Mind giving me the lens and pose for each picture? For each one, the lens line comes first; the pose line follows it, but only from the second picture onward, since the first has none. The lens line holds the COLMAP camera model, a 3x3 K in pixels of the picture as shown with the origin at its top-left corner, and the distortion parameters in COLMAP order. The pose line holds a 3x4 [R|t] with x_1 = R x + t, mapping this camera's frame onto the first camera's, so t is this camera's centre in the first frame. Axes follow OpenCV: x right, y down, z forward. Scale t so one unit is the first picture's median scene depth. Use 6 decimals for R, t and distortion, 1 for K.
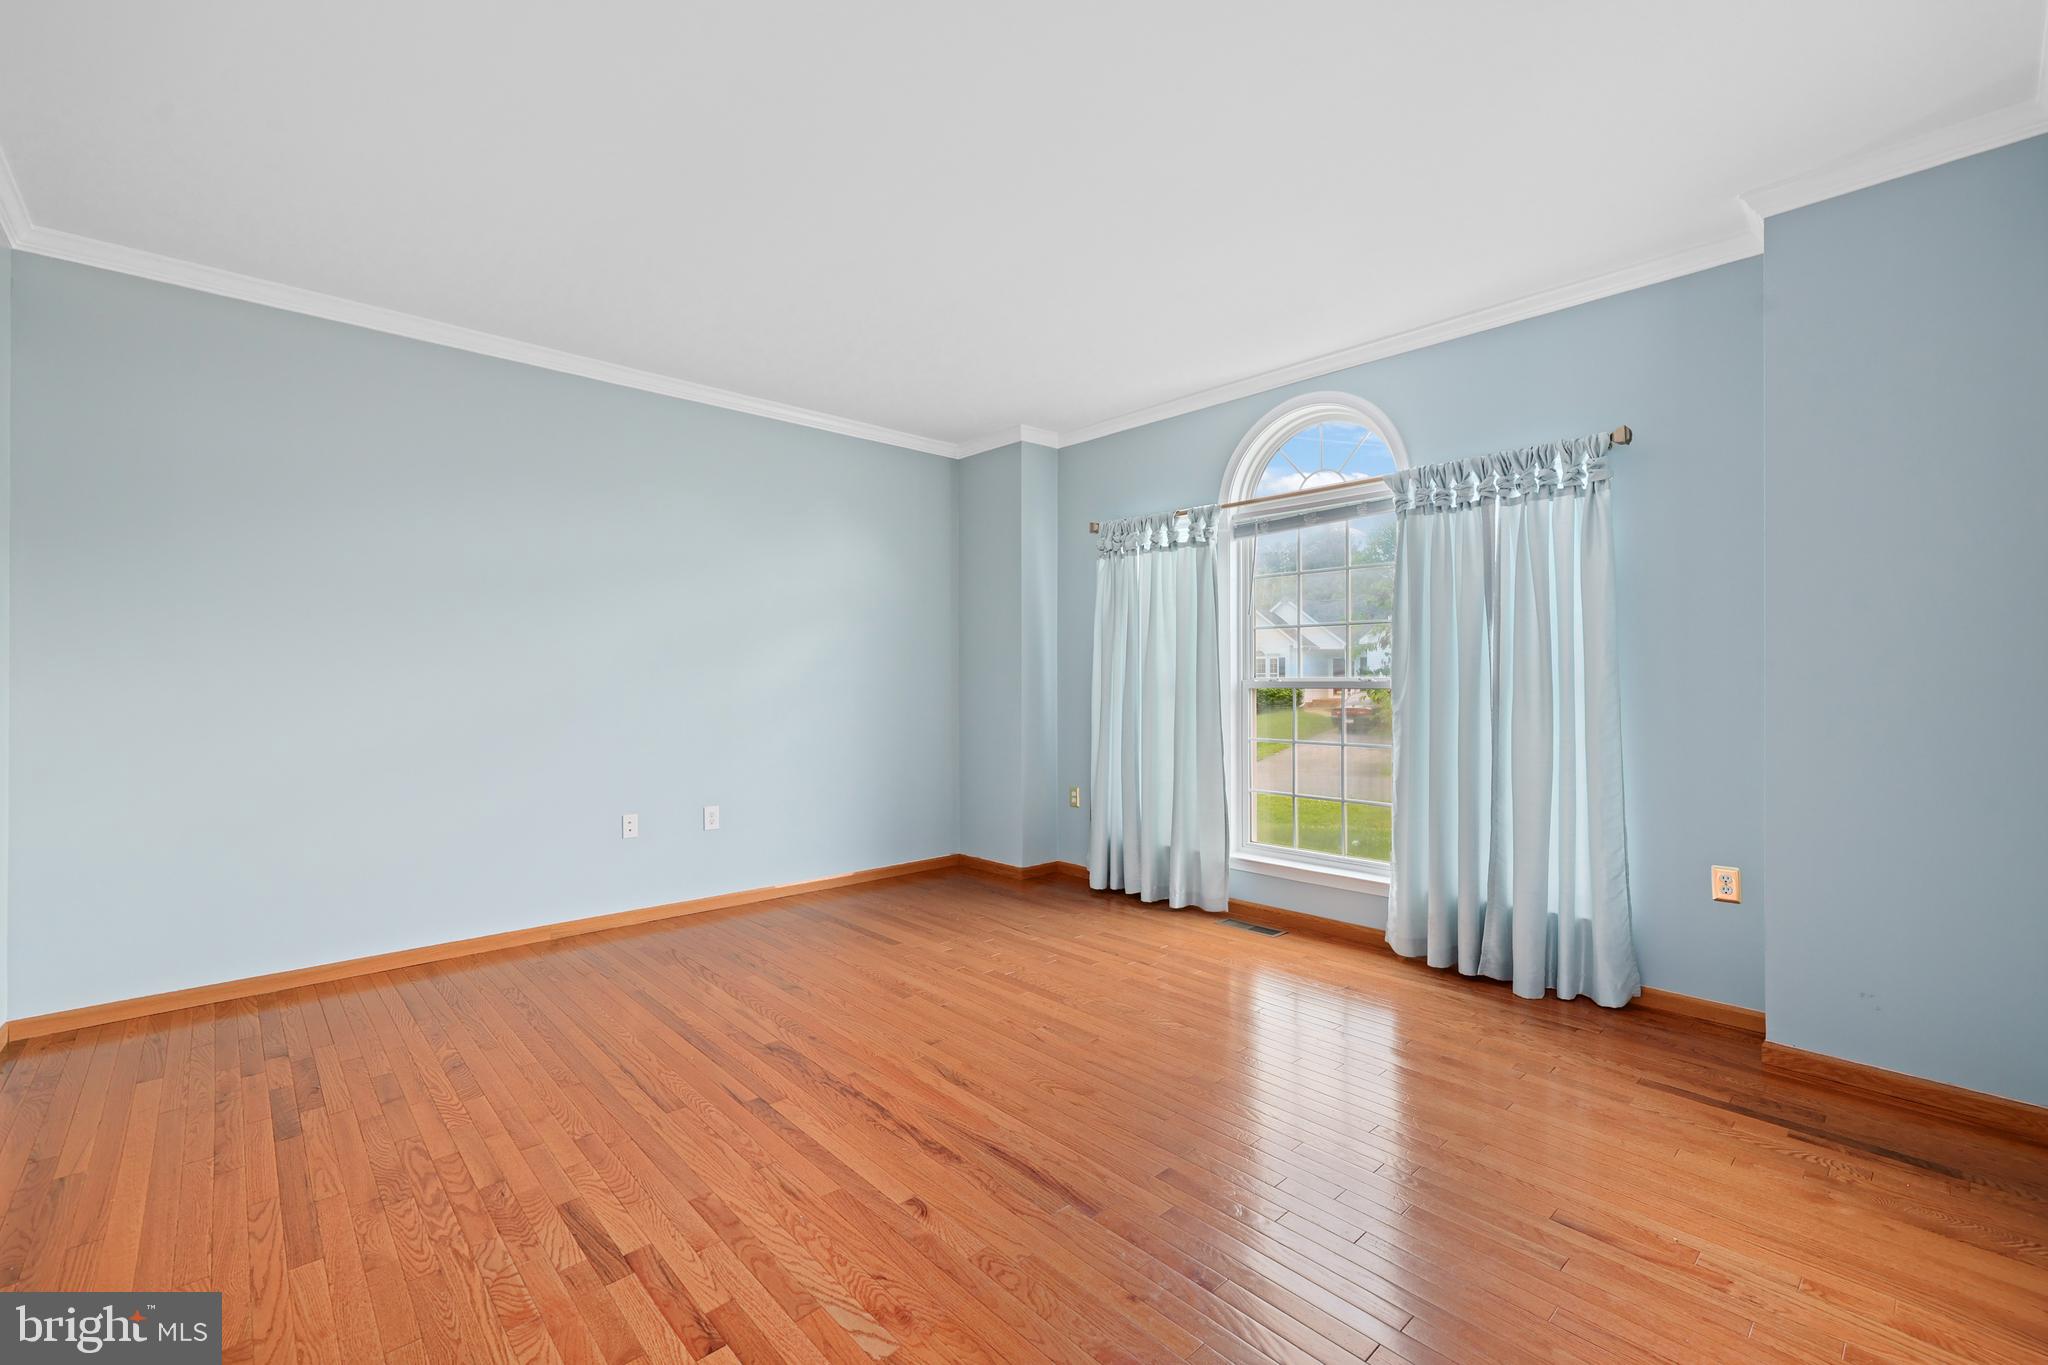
lens RADIAL K [[860.0, 0, 1026.6], [0, 860.0, 693.1], [0, 0, 1]] dist [0.000293, -0.000144]
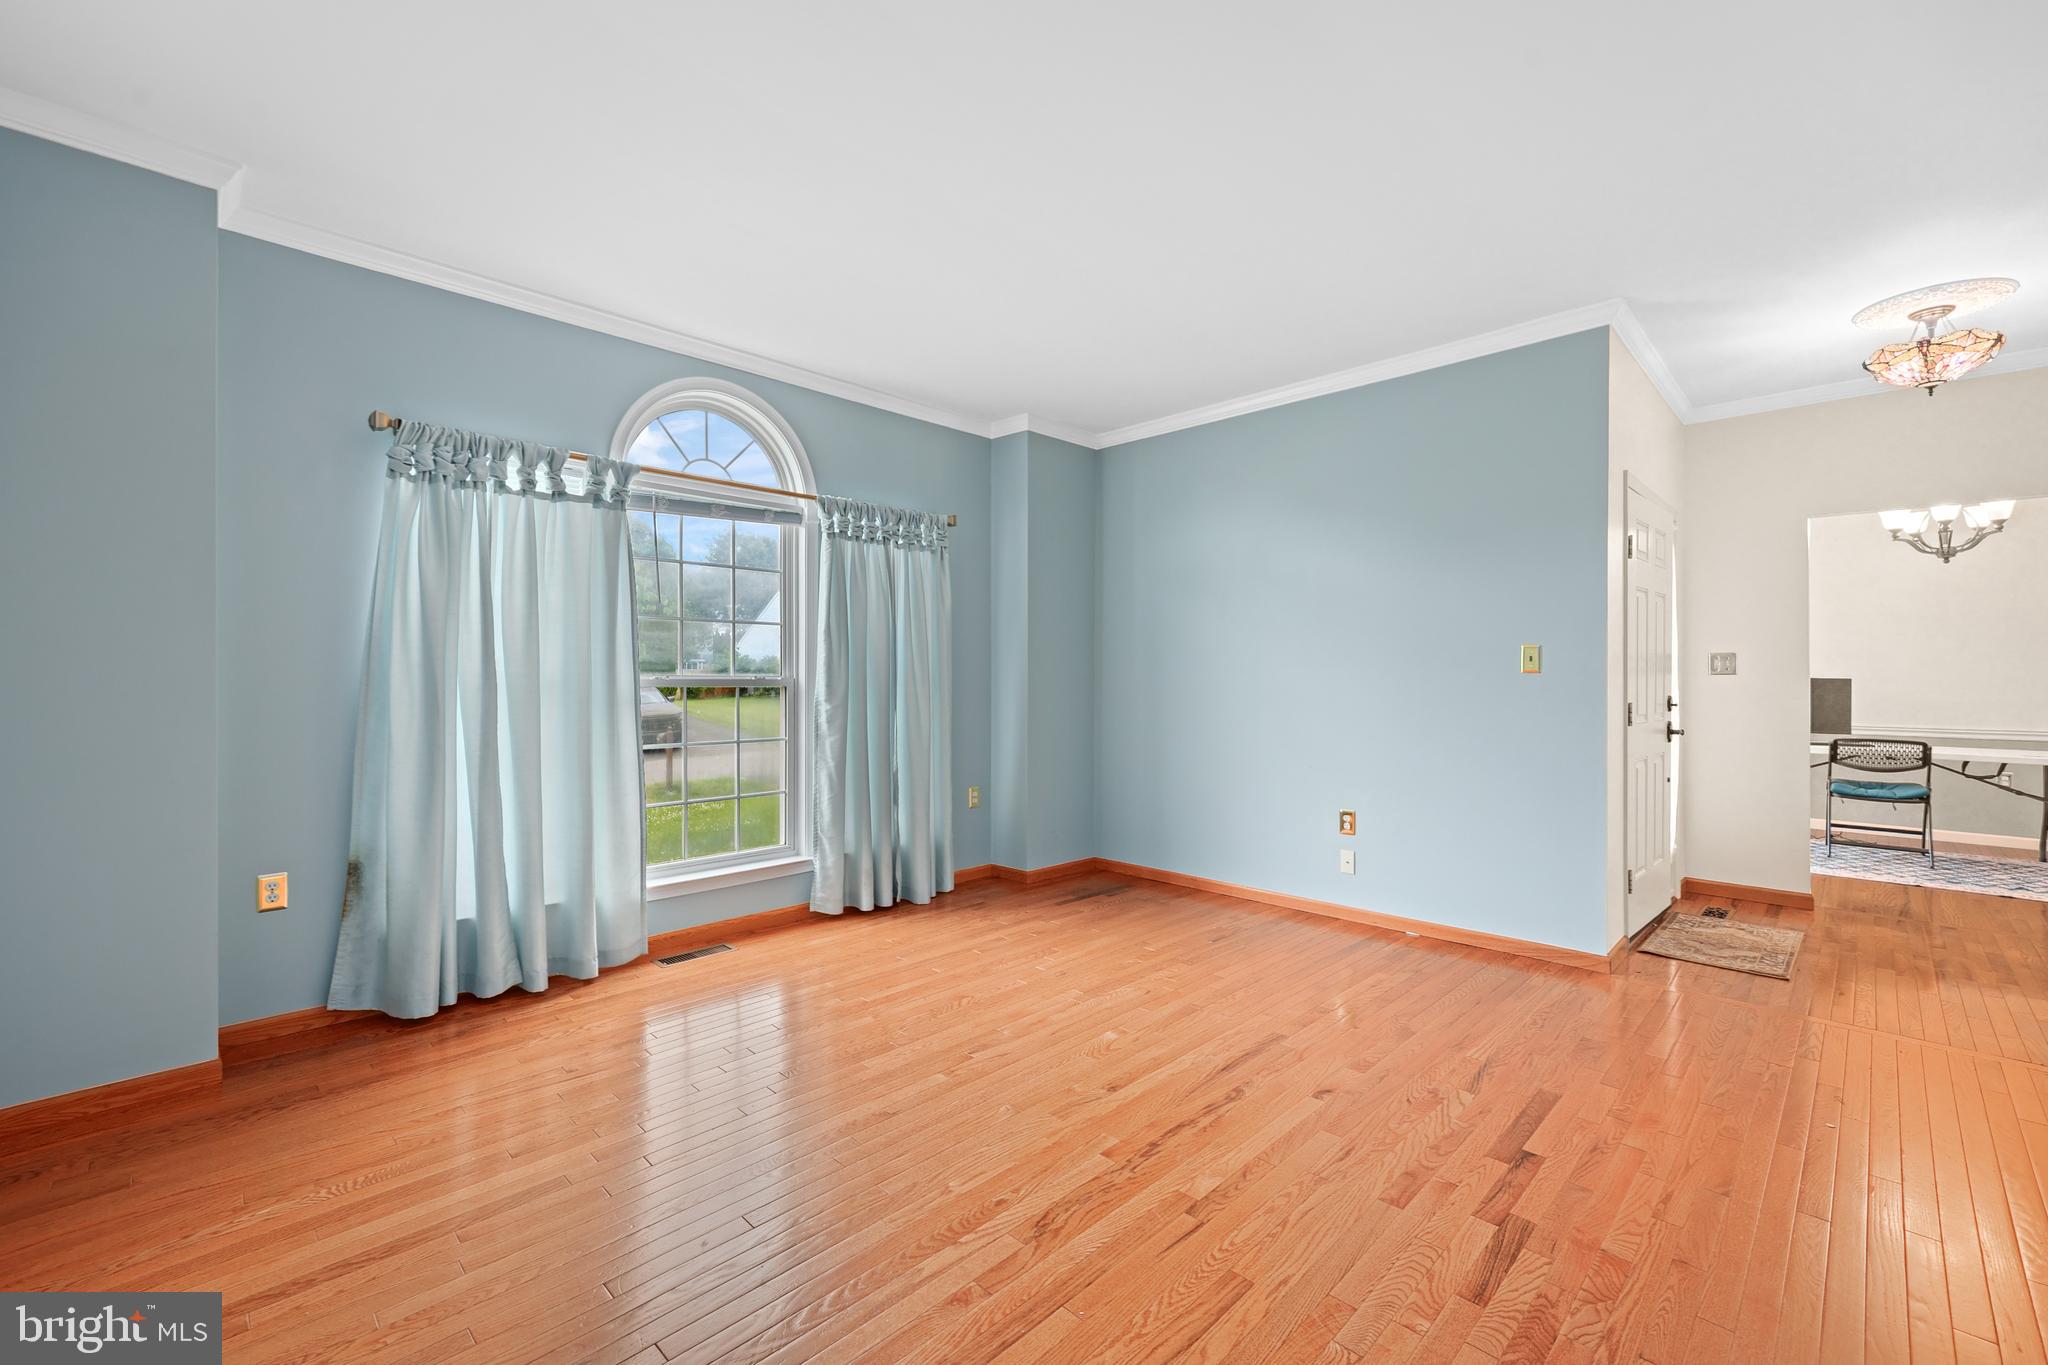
lens RADIAL K [[860.0, 0, 1026.0], [0, 860.0, 672.1], [0, 0, 1]] dist [0.000293, -0.000144]
pose [[-0.041415, 0.008259, 0.999108, -0.797060], [0.014332, 0.999868, -0.007671, -0.010246], [-0.999039, 0.014001, -0.041528, 0.857704]]
